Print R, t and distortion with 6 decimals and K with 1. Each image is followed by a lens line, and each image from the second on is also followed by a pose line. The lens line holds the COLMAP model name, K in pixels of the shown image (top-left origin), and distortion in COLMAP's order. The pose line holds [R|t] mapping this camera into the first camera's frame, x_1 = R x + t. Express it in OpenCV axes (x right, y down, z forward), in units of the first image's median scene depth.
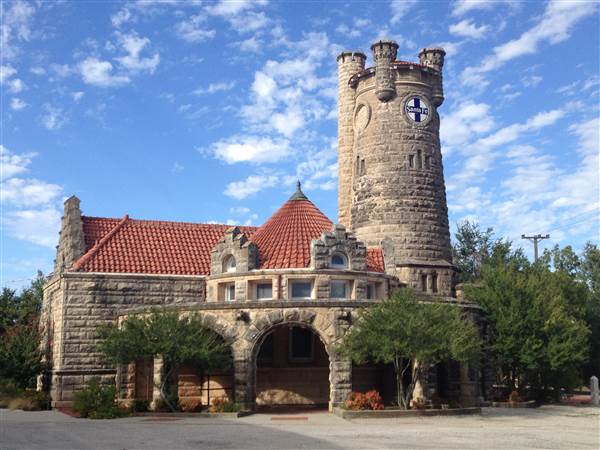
lens RADIAL K [[852.2, 0, 325.5], [0, 852.2, 224.0], [0, 0, 1]] dist [0.253567, 0.064271]
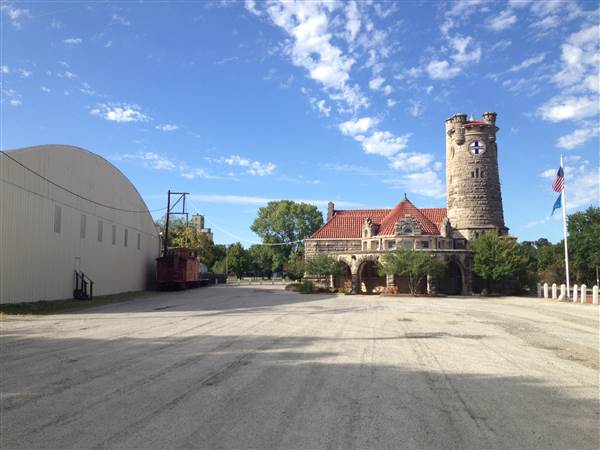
lens RADIAL K [[641.5, 0, 287.6], [0, 641.5, 212.8], [0, 0, 1]] dist [0.126608, -0.010949]
pose [[0.835312, -0.049212, -0.547569, 0.671484], [0.082183, 0.995972, 0.035858, -0.090706], [0.543598, -0.074953, 0.835992, -0.579111]]
